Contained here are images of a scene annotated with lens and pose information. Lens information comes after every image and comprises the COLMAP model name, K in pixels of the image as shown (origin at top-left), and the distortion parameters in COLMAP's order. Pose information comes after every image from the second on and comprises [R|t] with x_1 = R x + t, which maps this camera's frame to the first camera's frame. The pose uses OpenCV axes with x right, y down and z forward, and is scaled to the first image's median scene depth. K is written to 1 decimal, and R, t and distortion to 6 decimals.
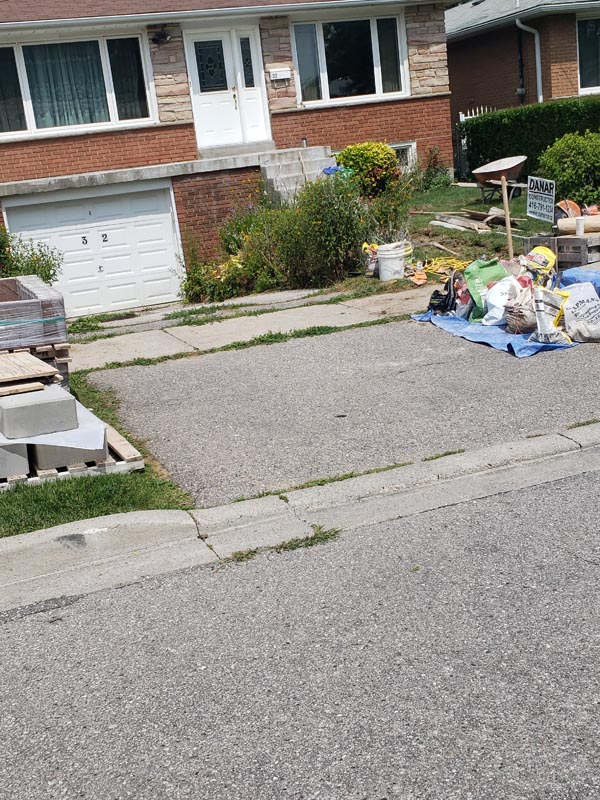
lens RADIAL K [[938.8, 0, 299.1], [0, 938.8, 396.7], [0, 0, 1]] dist [0.105249, -0.353160]
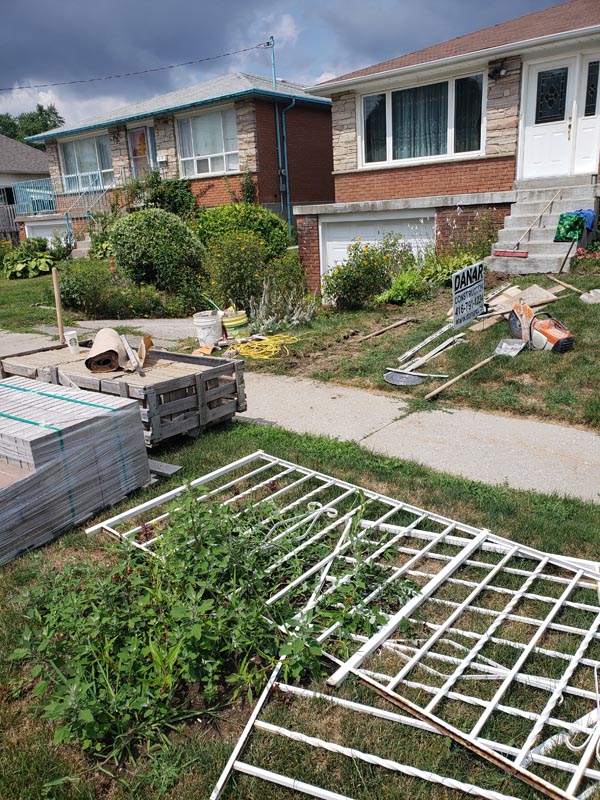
lens RADIAL K [[621.9, 0, 287.0], [0, 621.9, 408.3], [0, 0, 1]] dist [0.000147, 0.007430]
pose [[0.487172, 0.342309, -0.803422, 0.415969], [-0.217707, 0.938537, 0.267865, -0.151987], [0.845734, 0.044414, 0.531752, 0.418299]]
